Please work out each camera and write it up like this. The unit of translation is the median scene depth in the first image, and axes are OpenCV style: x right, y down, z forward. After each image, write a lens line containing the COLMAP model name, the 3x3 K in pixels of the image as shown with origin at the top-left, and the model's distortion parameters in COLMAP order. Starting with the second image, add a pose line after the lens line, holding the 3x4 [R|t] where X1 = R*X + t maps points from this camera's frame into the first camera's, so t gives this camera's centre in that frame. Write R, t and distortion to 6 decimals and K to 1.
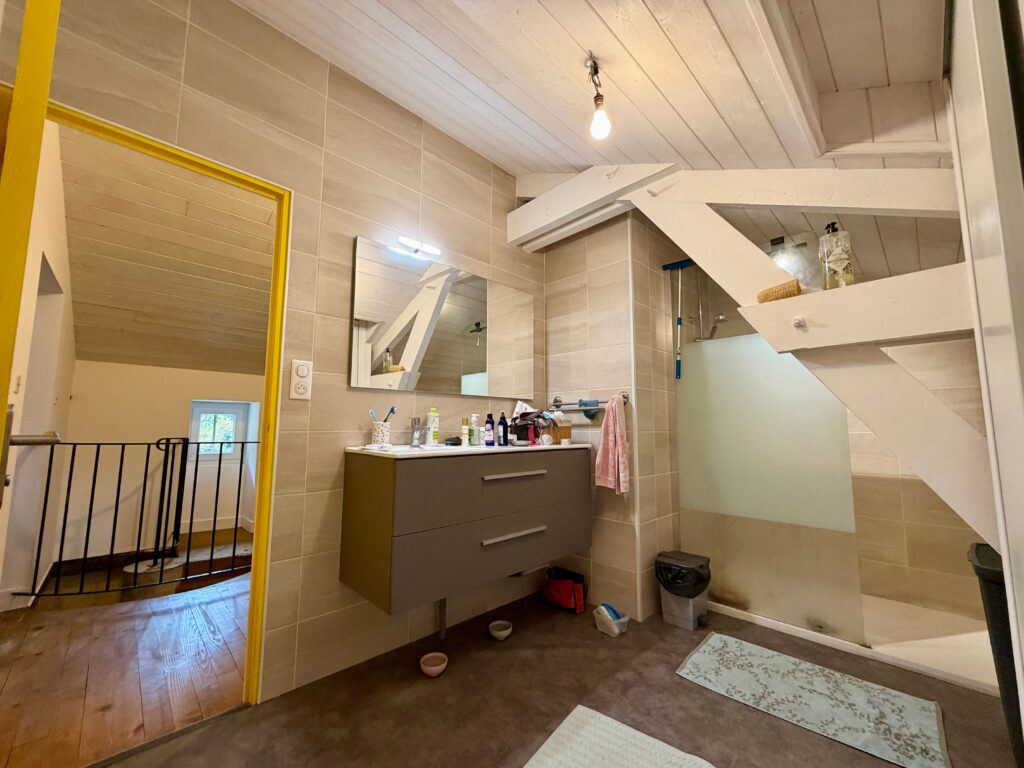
lens RADIAL K [[407.3, 0, 509.2], [0, 407.3, 383.4], [0, 0, 1]] dist [-0.001247, -0.000387]
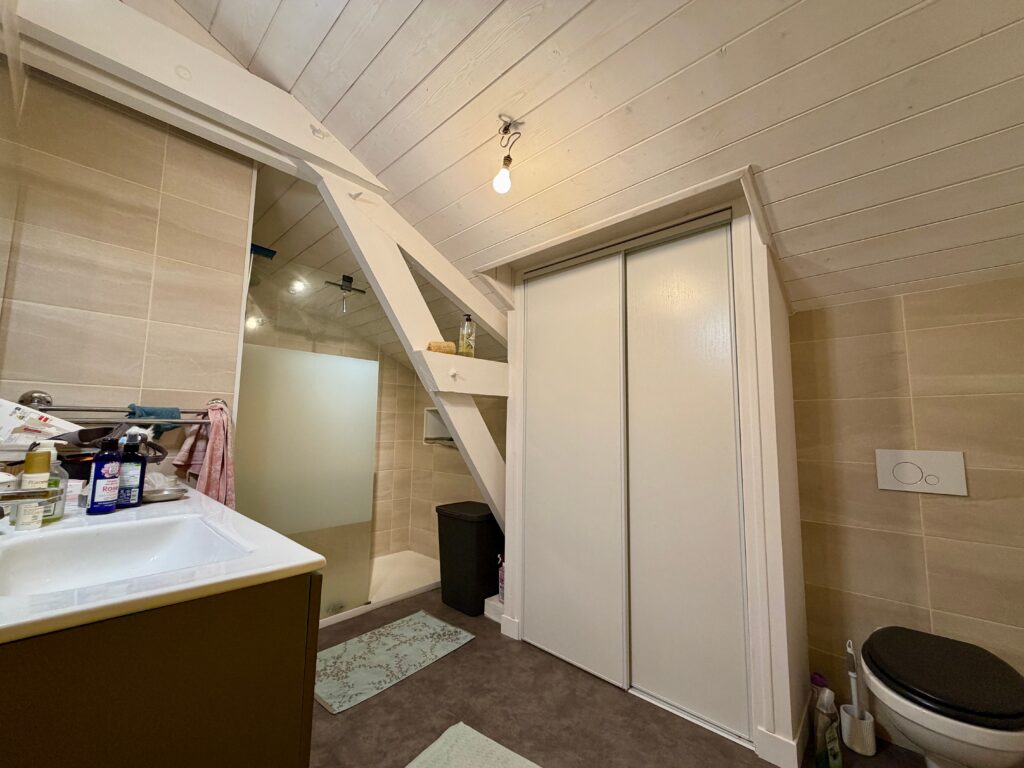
lens RADIAL K [[407.3, 0, 509.1], [0, 407.3, 383.7], [0, 0, 1]] dist [-0.001247, -0.000387]
pose [[-0.054964, 0.103248, 0.993136, -0.625933], [-0.118281, 0.986963, -0.109153, 0.016478], [-0.991458, -0.123469, -0.042035, 0.742692]]
